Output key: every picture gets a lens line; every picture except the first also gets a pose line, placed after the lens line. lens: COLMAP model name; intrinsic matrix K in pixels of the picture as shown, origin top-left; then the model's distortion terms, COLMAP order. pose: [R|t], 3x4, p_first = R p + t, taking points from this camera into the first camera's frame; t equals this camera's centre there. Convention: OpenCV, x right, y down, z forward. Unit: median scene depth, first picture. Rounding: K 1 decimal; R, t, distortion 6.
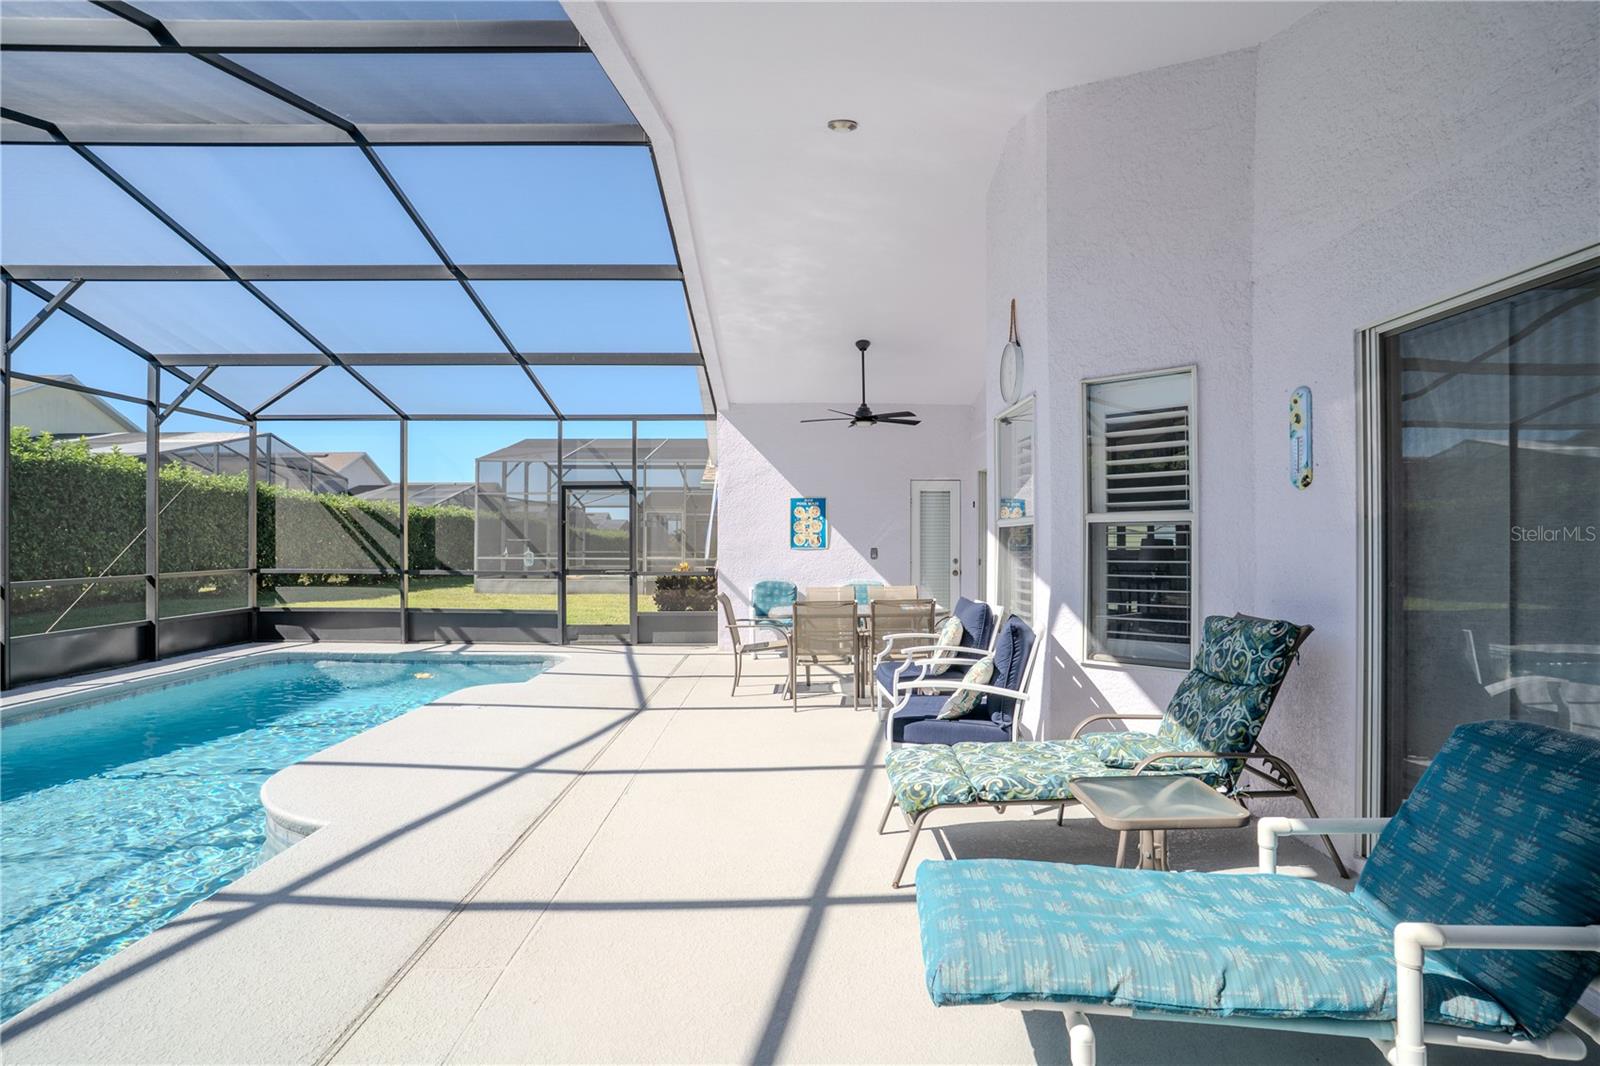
lens RADIAL K [[765.1, 0, 805.6], [0, 765.1, 524.7], [0, 0, 1]] dist [-0.000510, 0.000279]
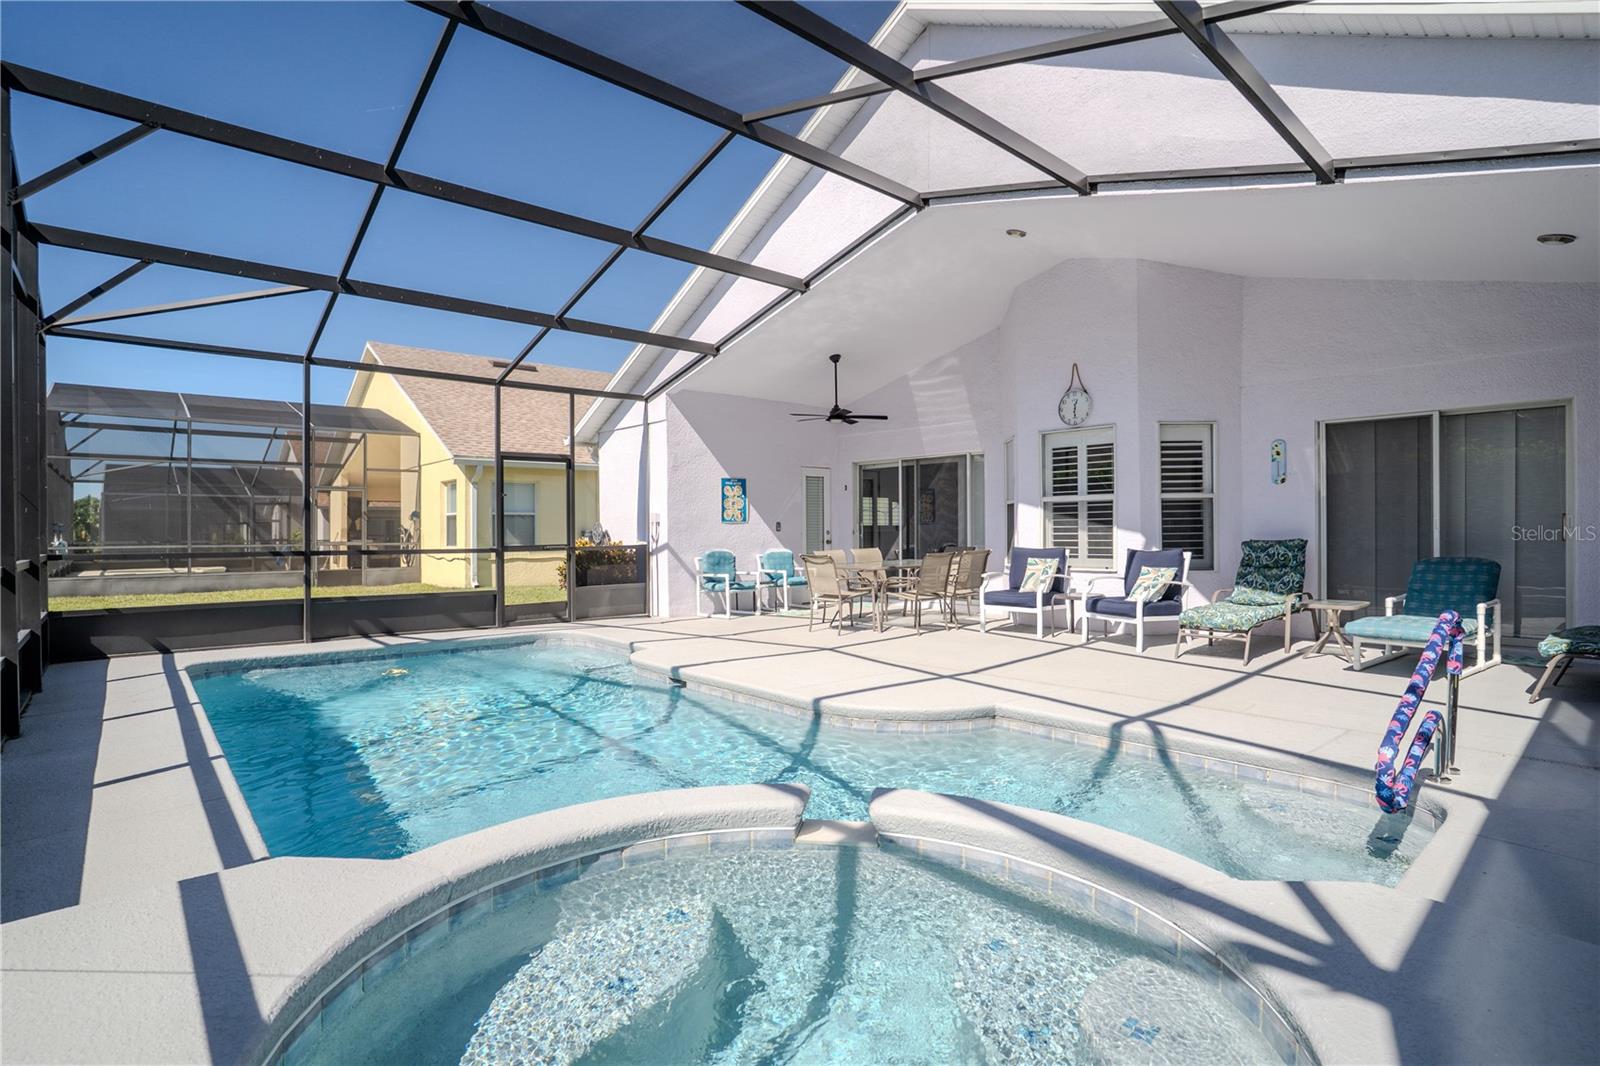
lens RADIAL K [[765.1, 0, 814.5], [0, 765.1, 534.7], [0, 0, 1]] dist [-0.000510, 0.000279]
pose [[0.756063, -0.013216, 0.654365, -0.674376], [-0.005708, 0.999625, 0.026784, 0.018537], [-0.654473, -0.023986, 0.755704, 0.057640]]
